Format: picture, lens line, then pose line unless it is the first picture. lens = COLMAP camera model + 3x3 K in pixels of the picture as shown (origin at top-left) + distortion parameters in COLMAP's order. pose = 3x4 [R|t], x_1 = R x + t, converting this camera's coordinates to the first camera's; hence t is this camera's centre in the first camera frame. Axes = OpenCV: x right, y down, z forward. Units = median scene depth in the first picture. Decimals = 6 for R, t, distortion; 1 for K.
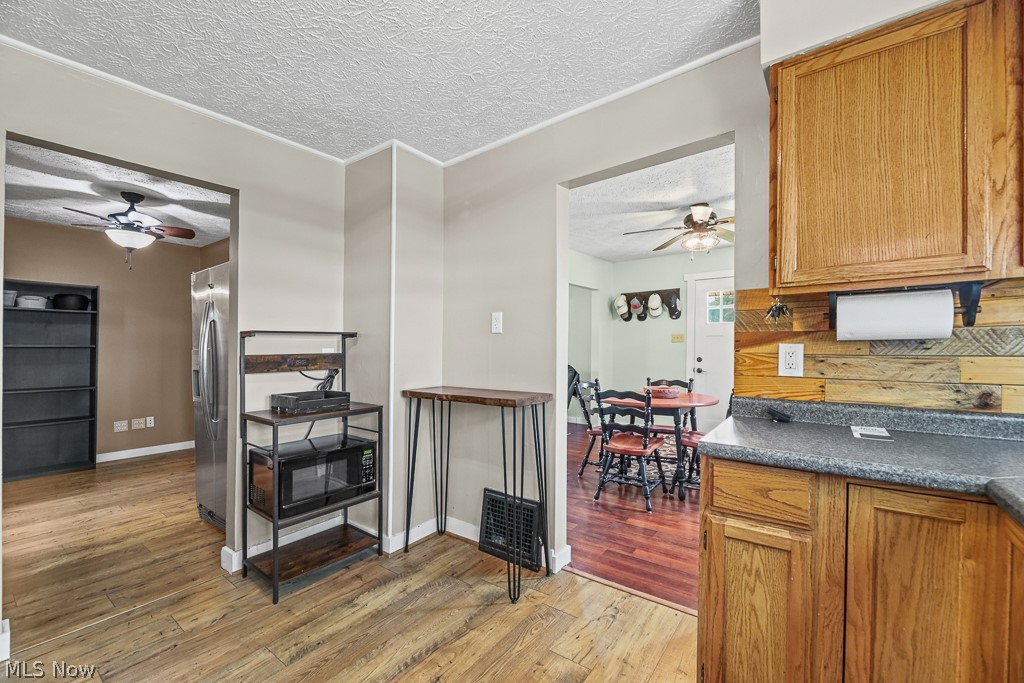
lens RADIAL K [[411.4, 0, 525.7], [0, 411.4, 354.8], [0, 0, 1]] dist [-0.003670, 0.001069]
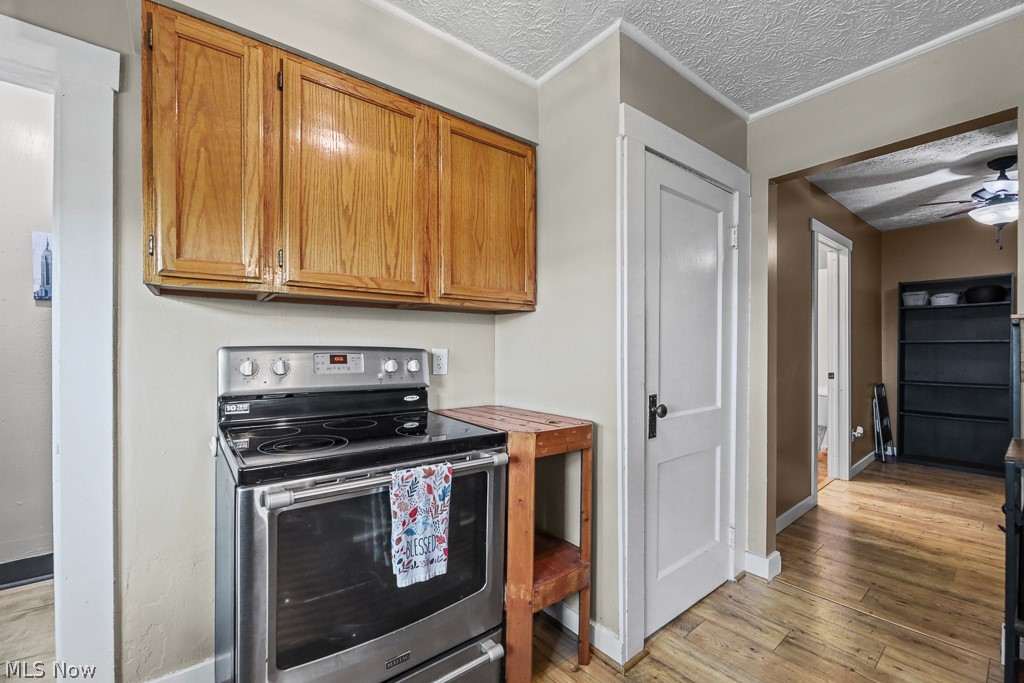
lens RADIAL K [[411.4, 0, 509.5], [0, 411.4, 349.6], [0, 0, 1]] dist [-0.003670, 0.001069]
pose [[-0.243072, 0.006512, -0.969986, 0.146306], [-0.007015, 0.999940, 0.008471, -0.003369], [0.969983, 0.008864, -0.243012, 0.331064]]
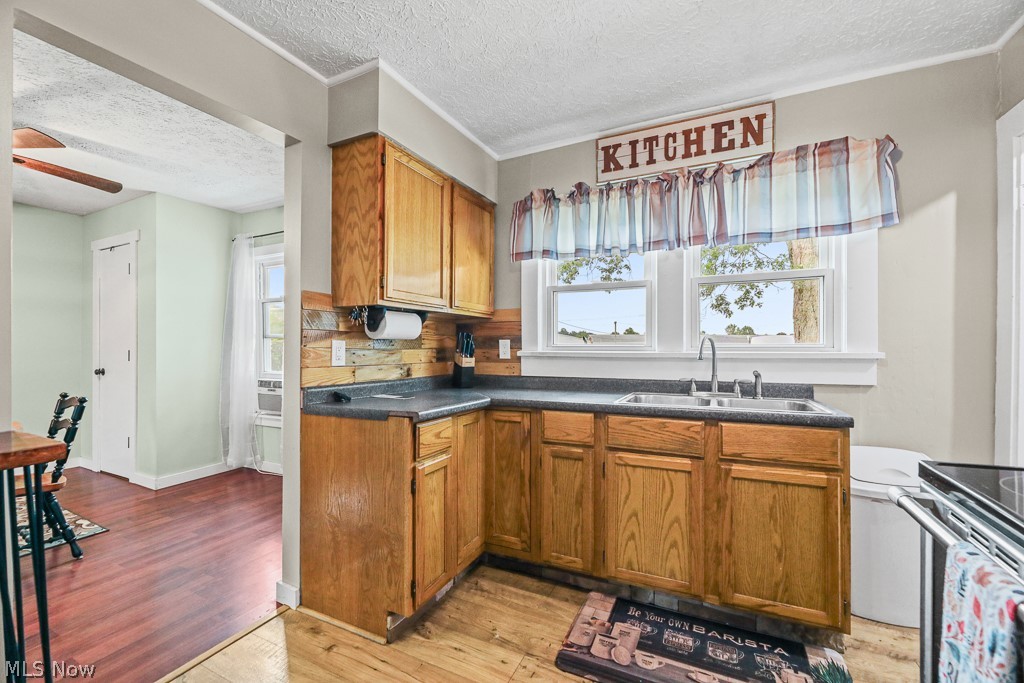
lens RADIAL K [[435.8, 0, 504.5], [0, 435.8, 351.6], [0, 0, 1]] dist [-0.002147, -0.001870]
pose [[-0.161930, -0.003913, 0.986794, -0.475463], [0.014274, 0.999878, 0.006307, 0.003981], [-0.986699, 0.015106, -0.161855, 0.441025]]
